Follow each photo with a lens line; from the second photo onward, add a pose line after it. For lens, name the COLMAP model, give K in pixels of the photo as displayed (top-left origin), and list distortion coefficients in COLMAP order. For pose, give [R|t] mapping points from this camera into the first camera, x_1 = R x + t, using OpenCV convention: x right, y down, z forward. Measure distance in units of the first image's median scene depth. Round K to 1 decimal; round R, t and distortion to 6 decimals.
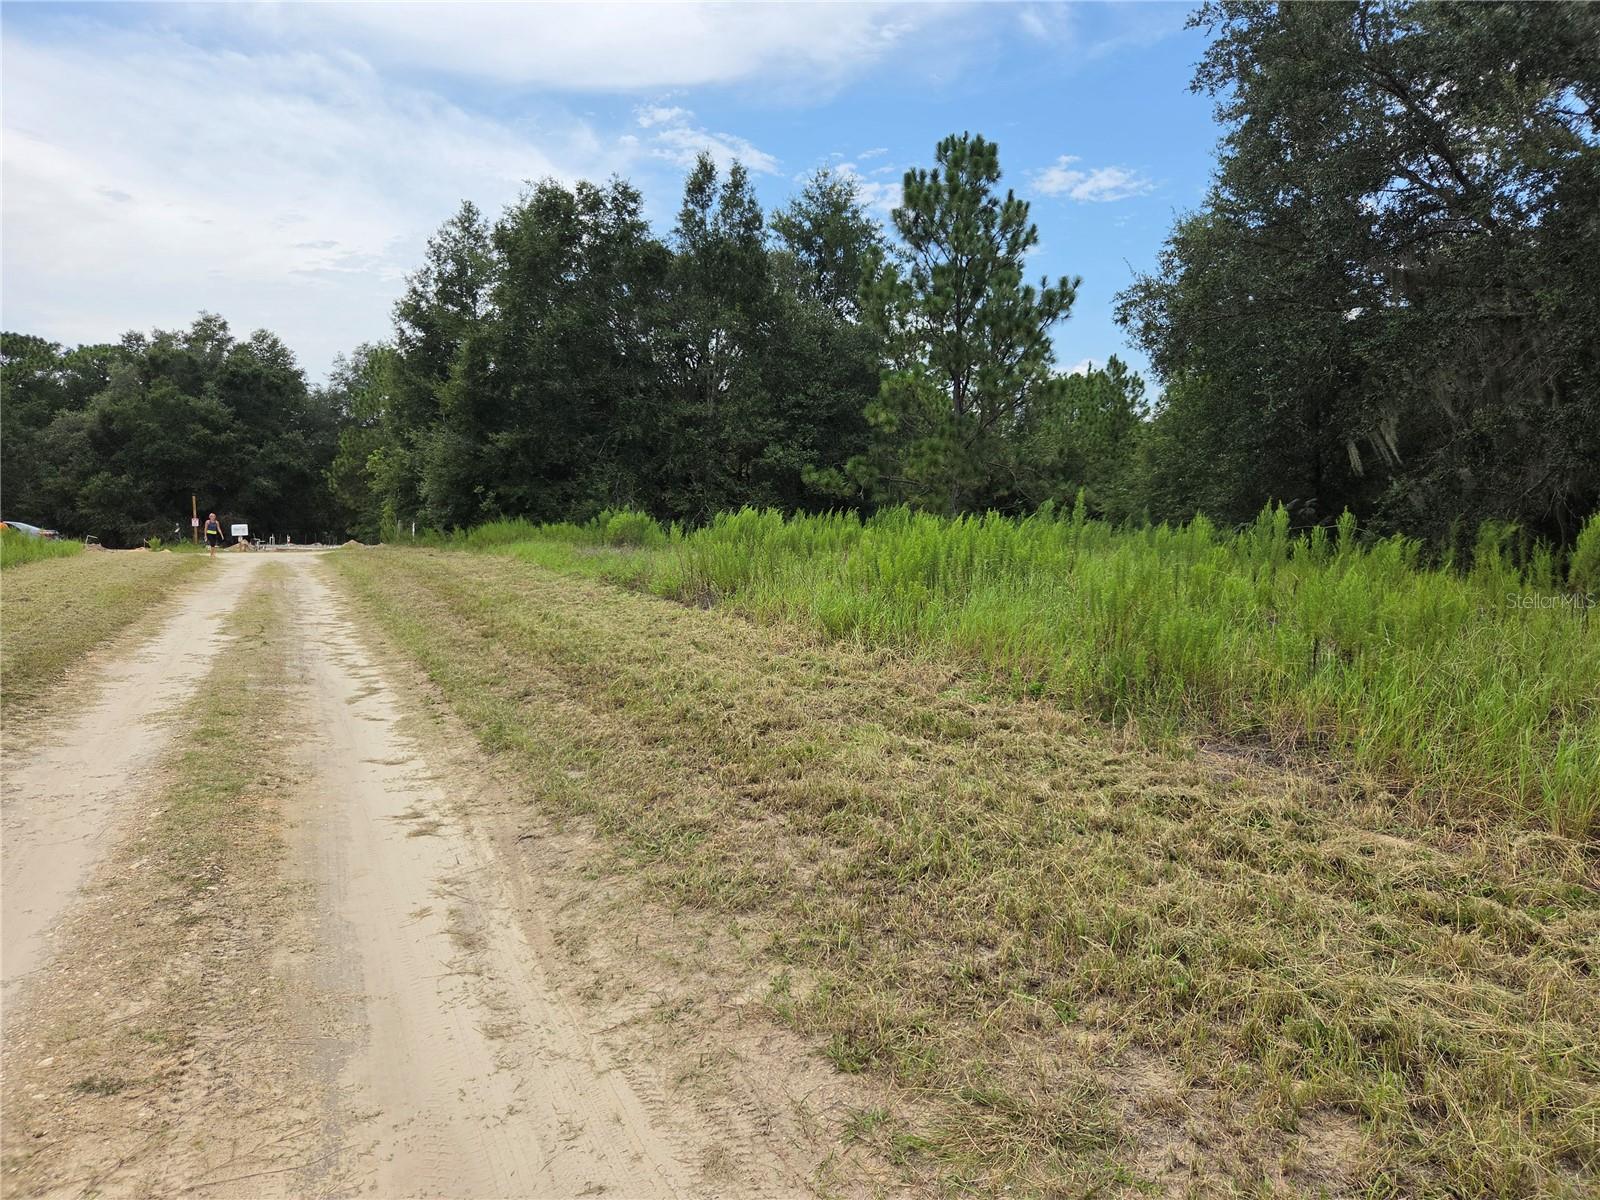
lens RADIAL K [[1078.6, 0, 828.2], [0, 1078.6, 577.2], [0, 0, 1]] dist [0.034665, 0.034998]
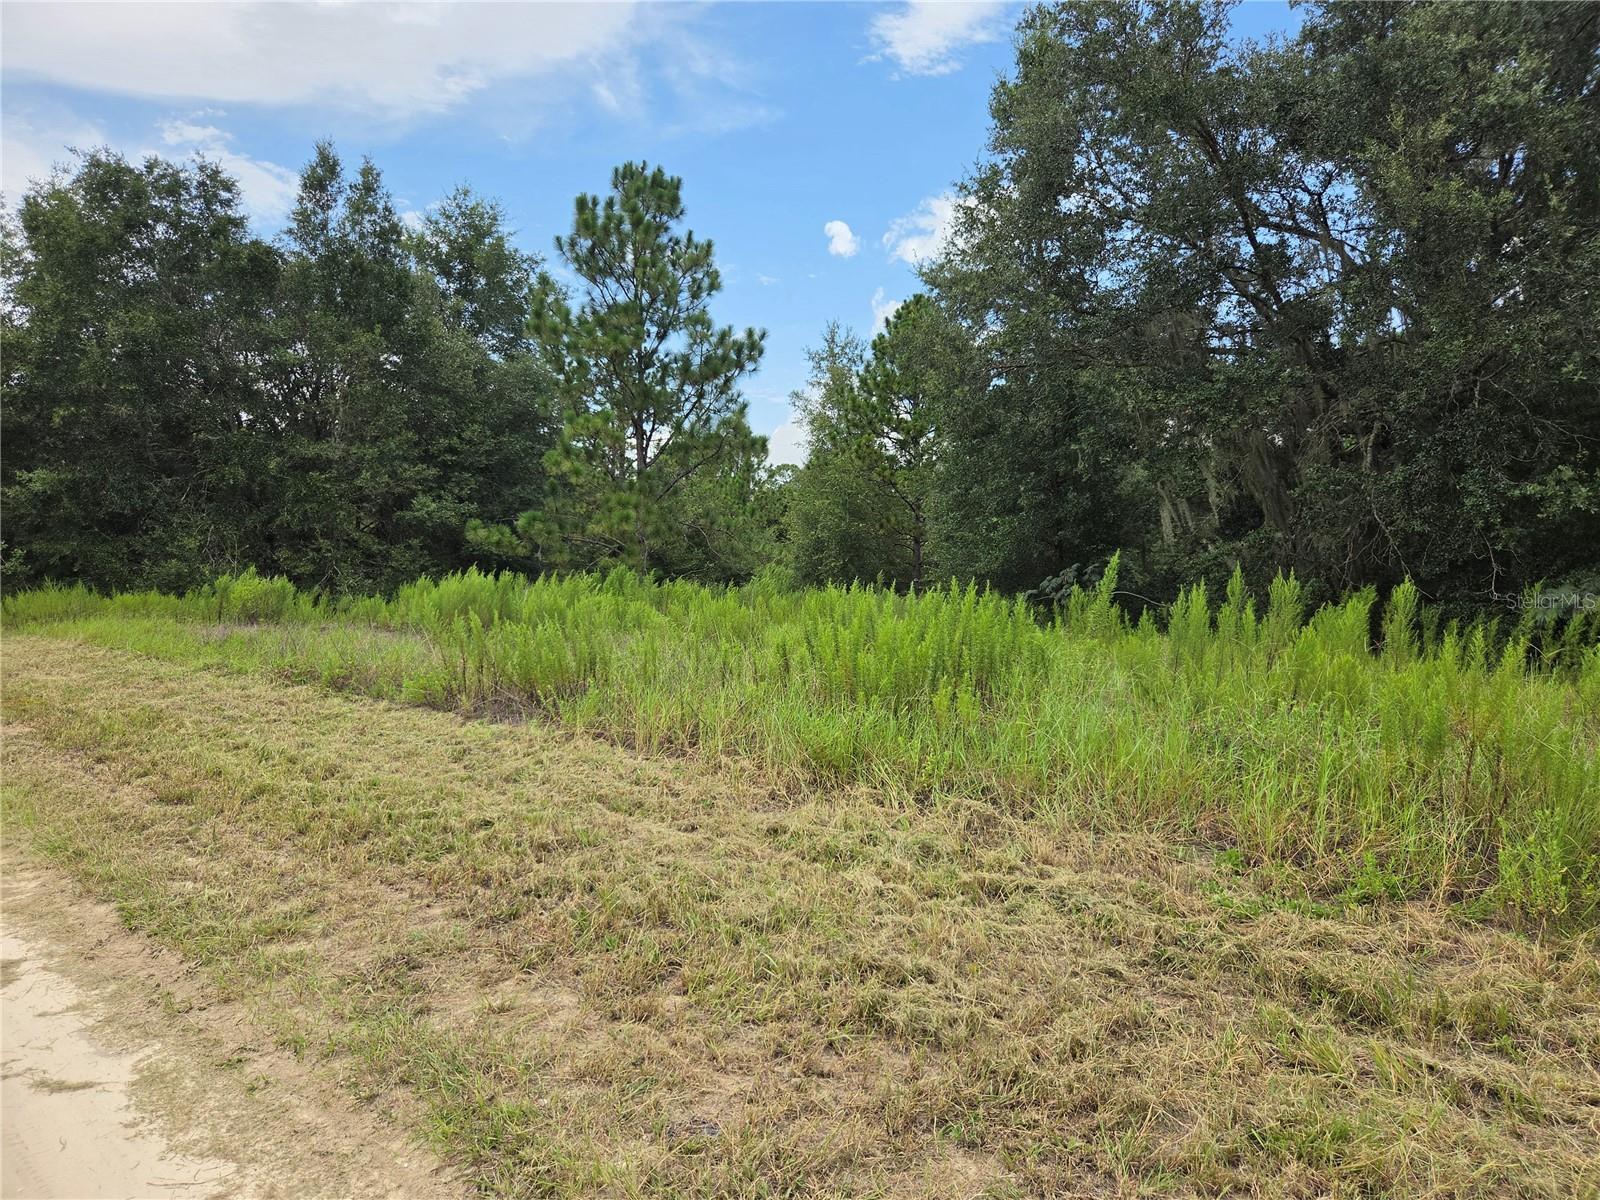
lens RADIAL K [[1045.2, 0, 794.1], [0, 1045.2, 599.9], [0, 0, 1]] dist [0.056367, -0.045092]
pose [[0.933697, -0.012421, 0.357850, -0.075339], [0.024223, 0.999300, -0.028515, -0.010400], [-0.357245, 0.035292, 0.933344, 0.129546]]
